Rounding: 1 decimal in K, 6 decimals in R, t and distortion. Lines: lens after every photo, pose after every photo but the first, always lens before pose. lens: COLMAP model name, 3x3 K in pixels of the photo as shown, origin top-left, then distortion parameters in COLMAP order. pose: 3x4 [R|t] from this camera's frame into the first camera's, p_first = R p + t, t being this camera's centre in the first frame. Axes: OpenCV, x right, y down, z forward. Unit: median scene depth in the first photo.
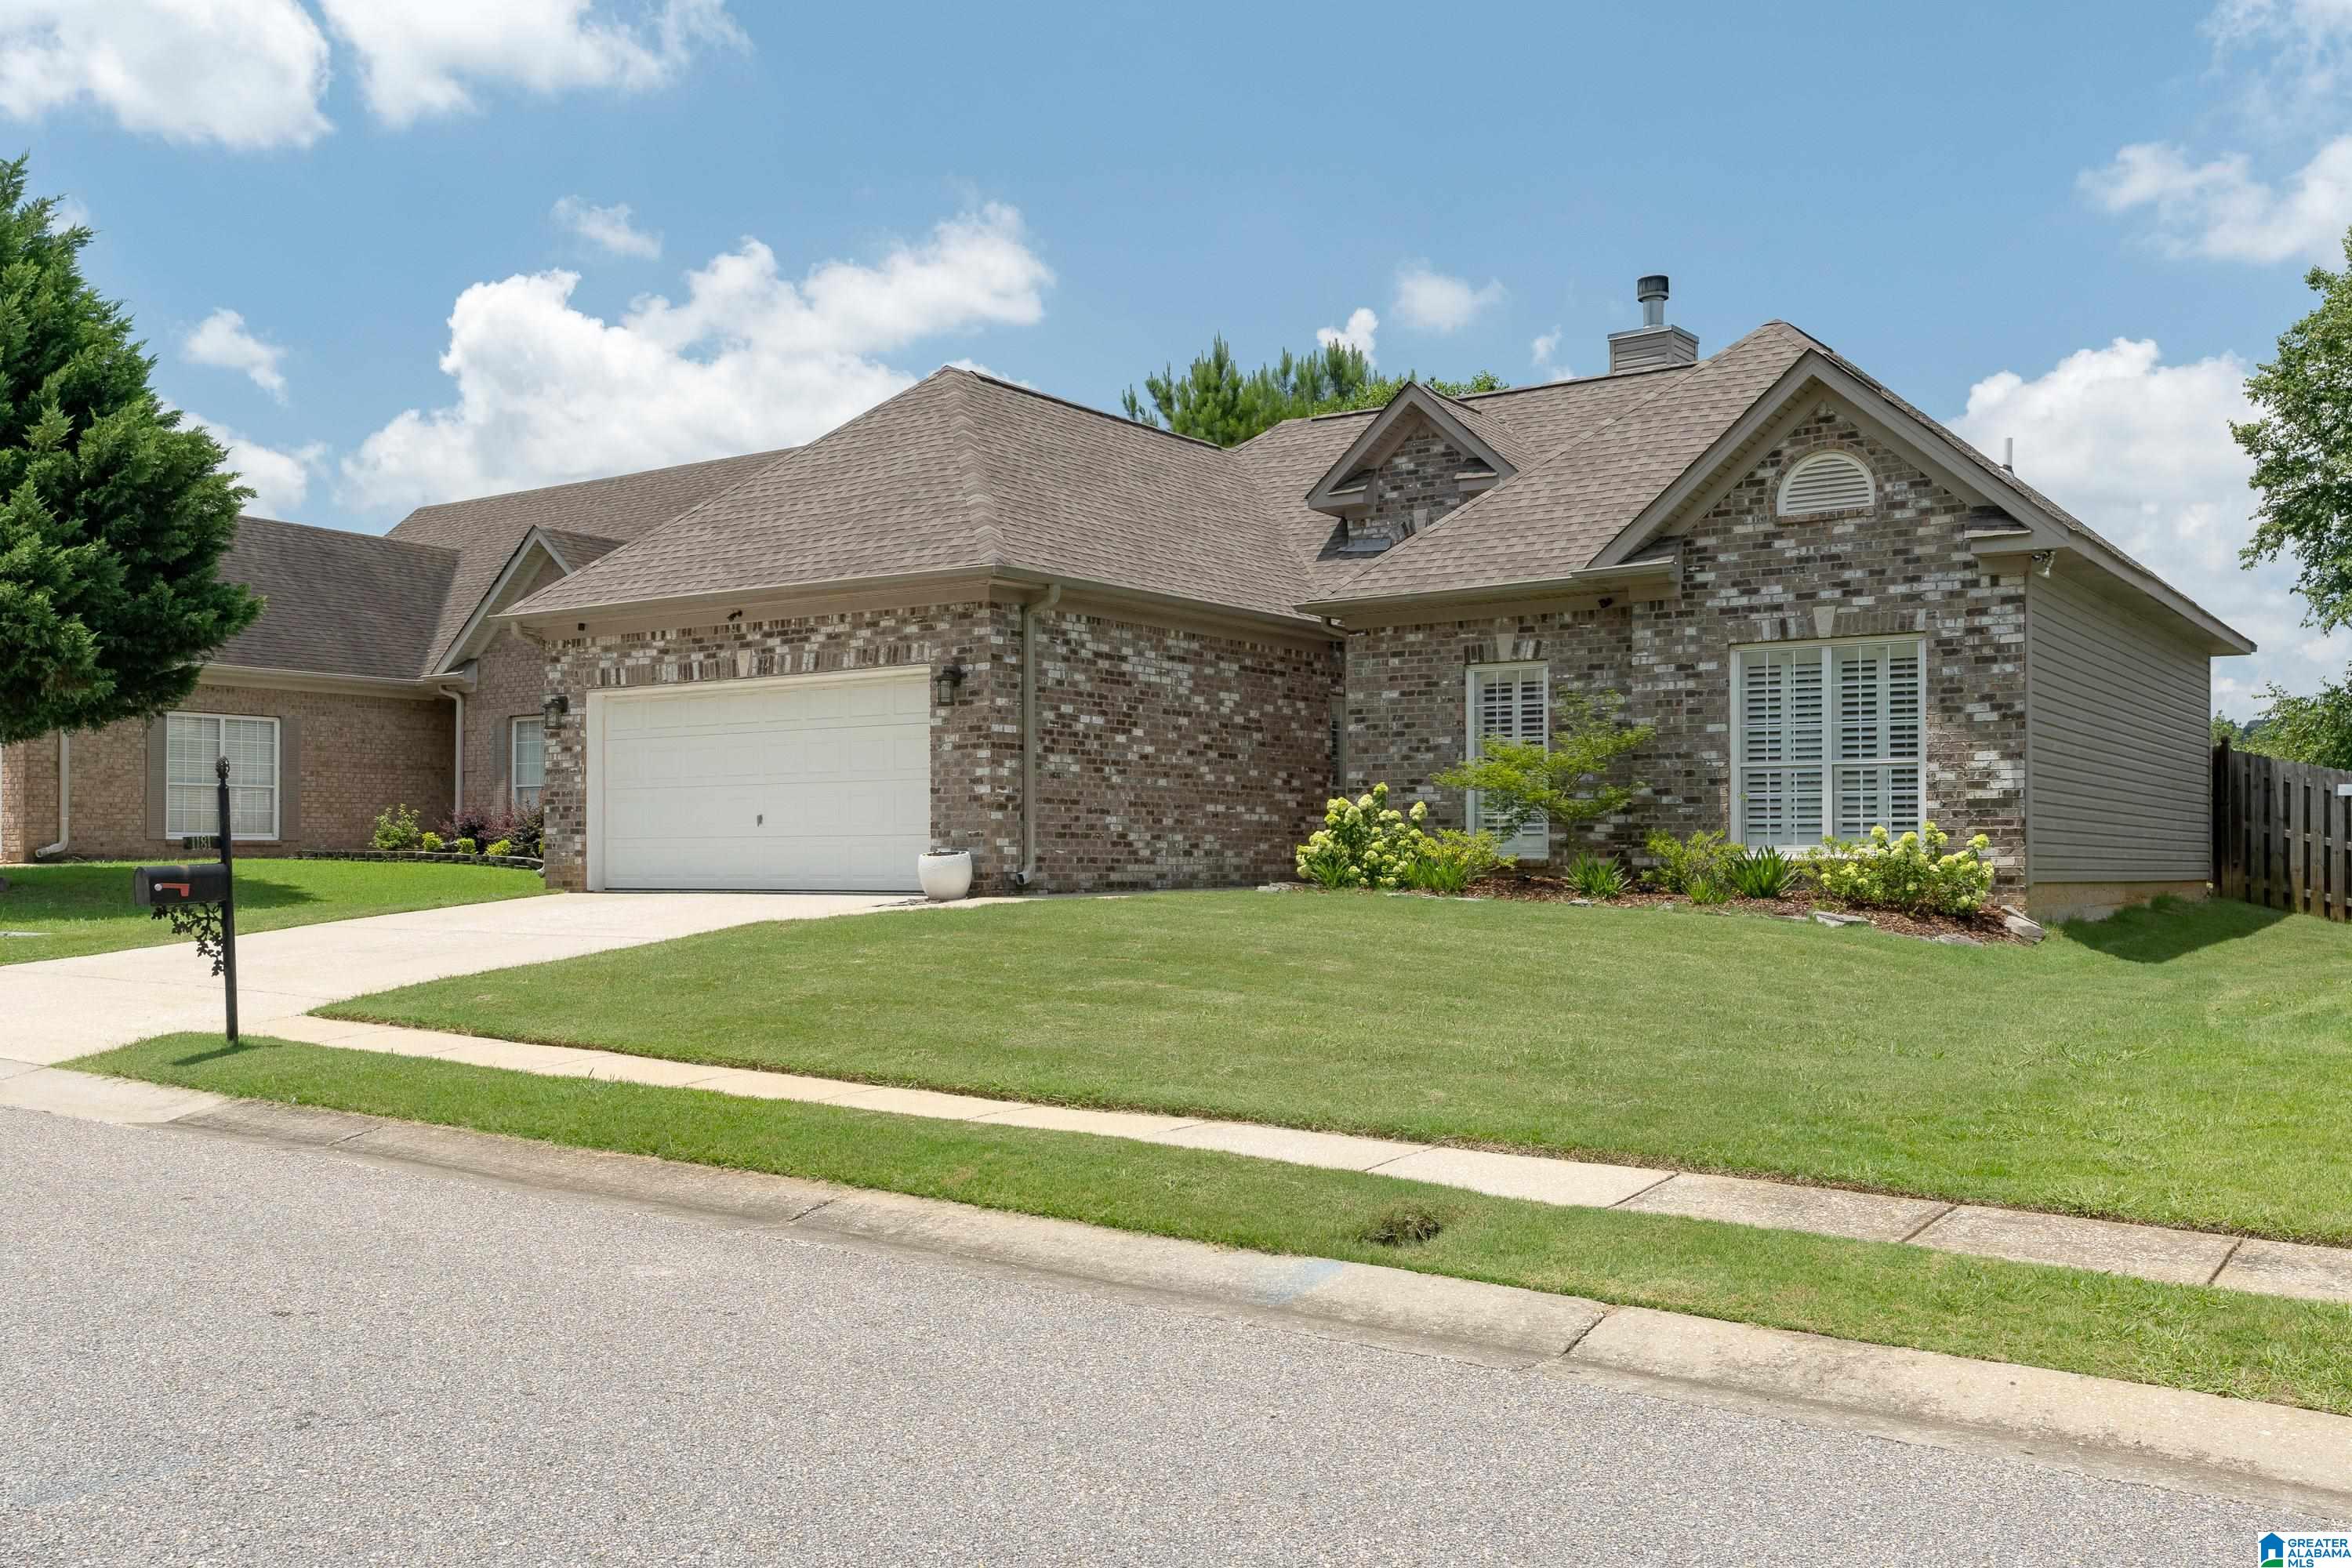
lens RADIAL K [[1957.4, 0, 1176.0], [0, 1957.4, 784.0], [0, 0, 1]] dist [-0.001208, 0.001291]
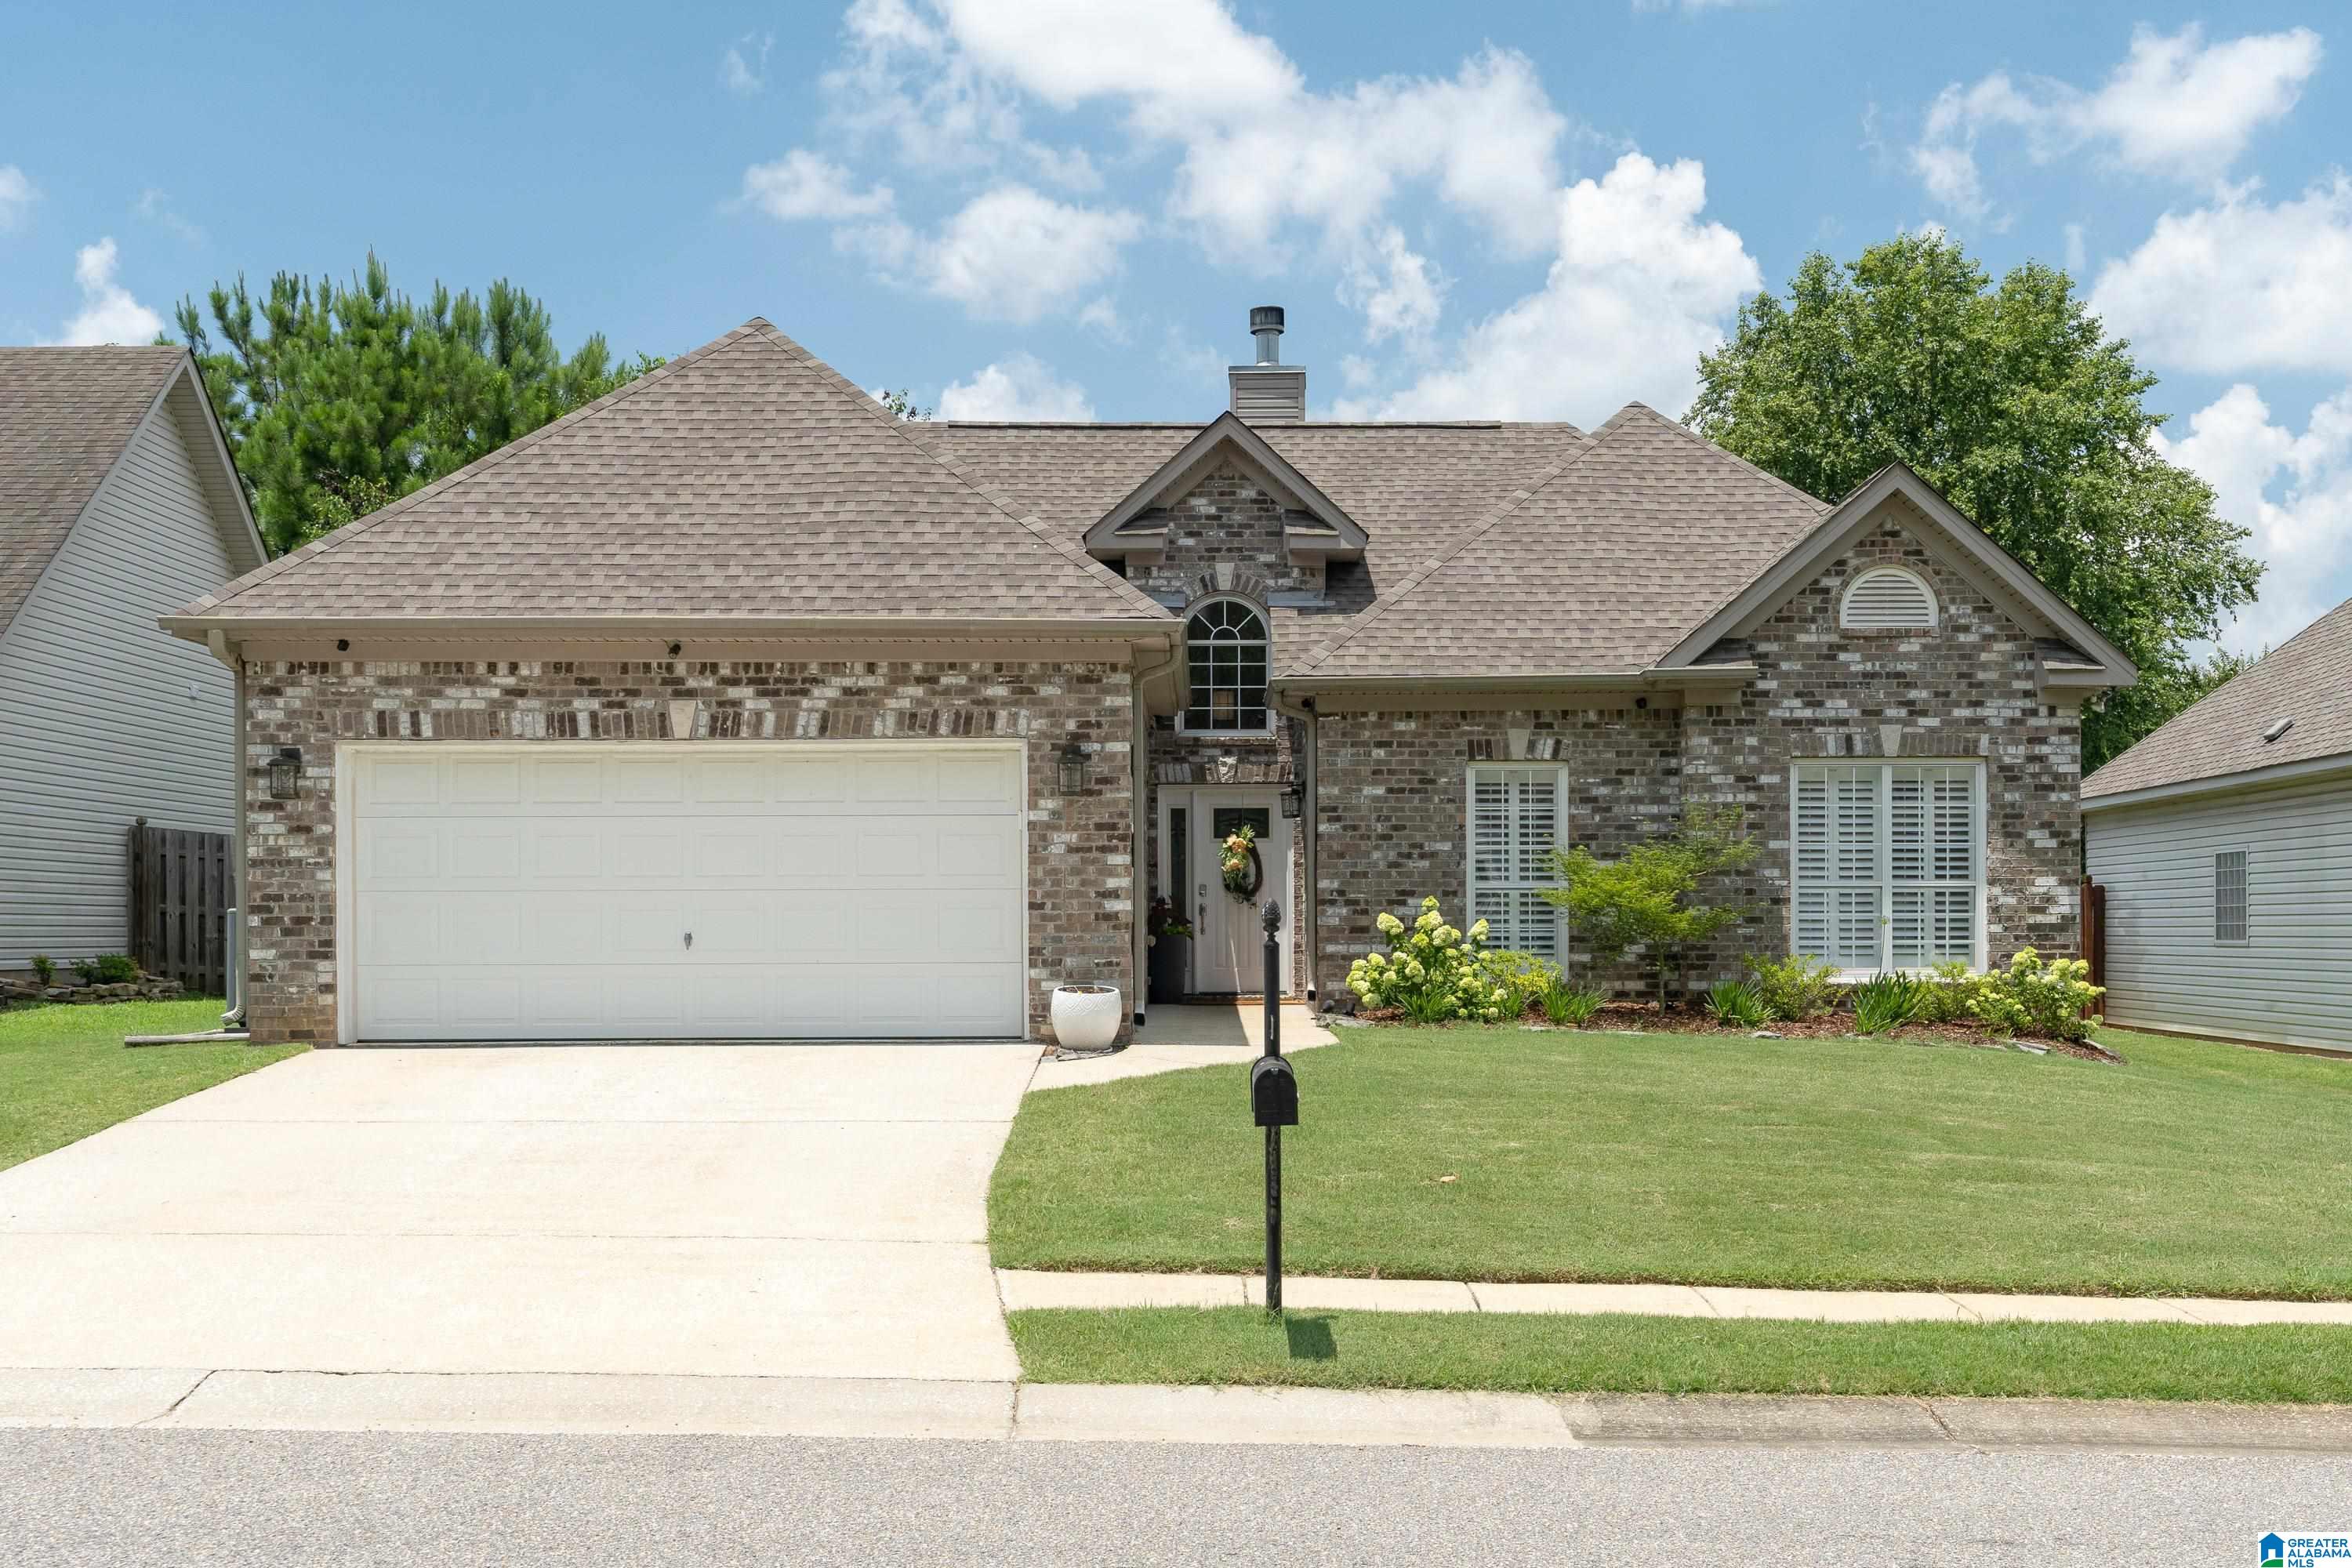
lens RADIAL K [[2386.4, 0, 1174.0], [0, 2386.4, 848.8], [0, 0, 1]] dist [0.003504, -0.006106]
pose [[0.824868, 0.017552, 0.565052, -0.608311], [-0.019870, 0.999800, -0.002050, -0.018025], [-0.564976, -0.009537, 0.825053, 0.204977]]
